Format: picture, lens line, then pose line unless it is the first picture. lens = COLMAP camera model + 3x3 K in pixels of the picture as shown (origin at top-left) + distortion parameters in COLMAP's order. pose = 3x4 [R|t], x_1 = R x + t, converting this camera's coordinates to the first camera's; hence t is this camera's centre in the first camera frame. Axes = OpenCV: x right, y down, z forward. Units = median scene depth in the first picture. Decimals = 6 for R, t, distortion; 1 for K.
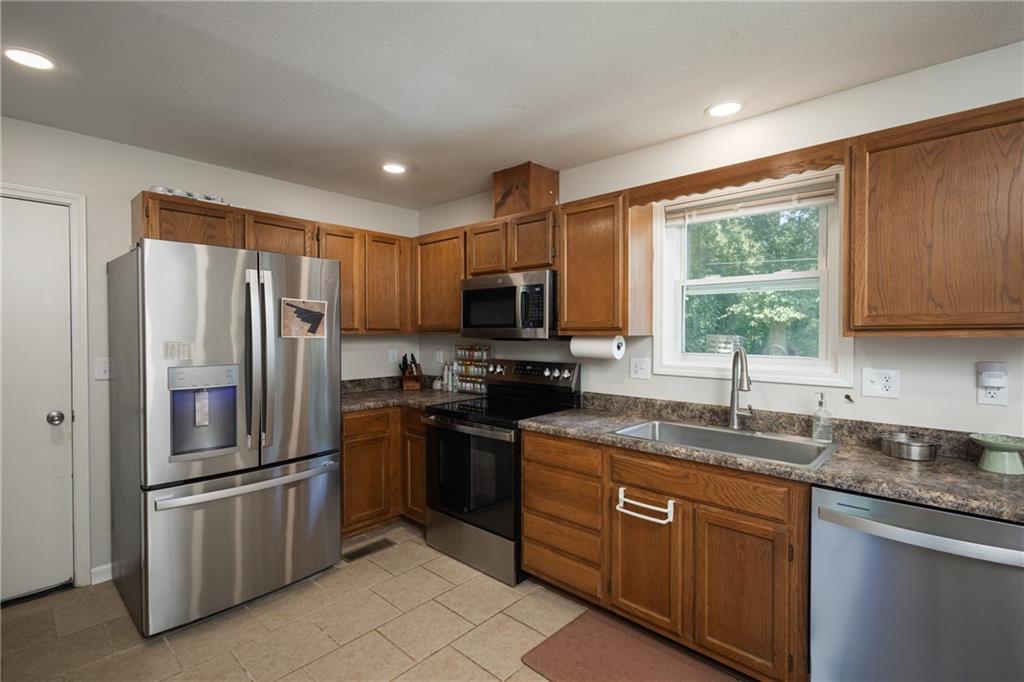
lens RADIAL K [[470.6, 0, 512.0], [0, 470.6, 341.0], [0, 0, 1]] dist [0.001827, 0.000513]
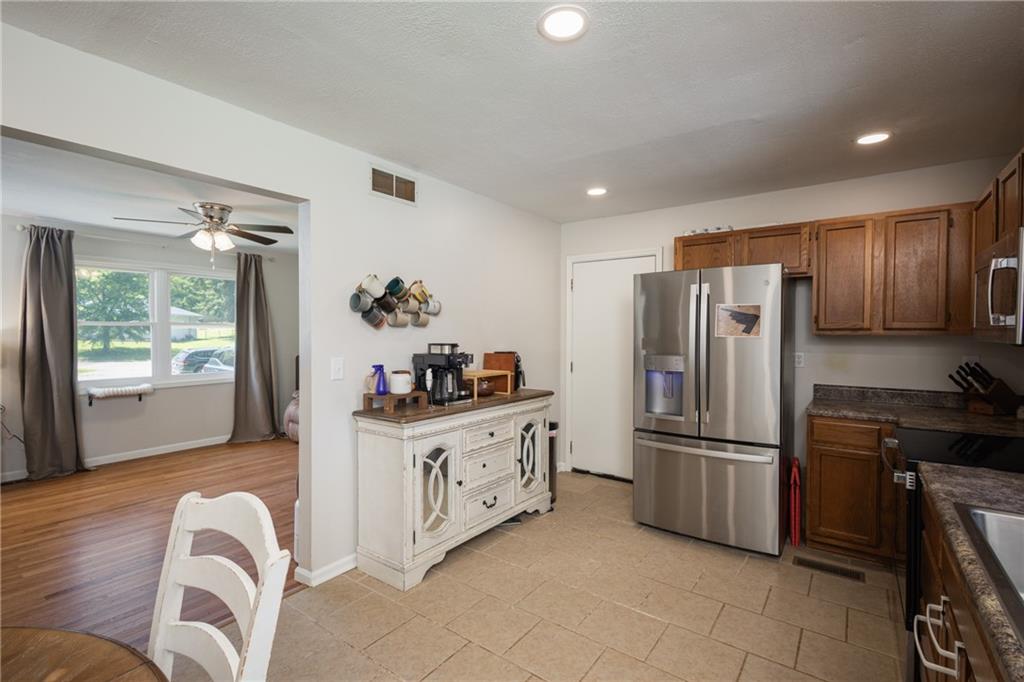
lens RADIAL K [[470.6, 0, 512.0], [0, 470.6, 341.0], [0, 0, 1]] dist [0.001827, 0.000513]
pose [[0.107588, 0.019232, -0.994010, 0.573413], [-0.019820, 0.999656, 0.017196, -0.006039], [0.993998, 0.017851, 0.107932, 0.295658]]
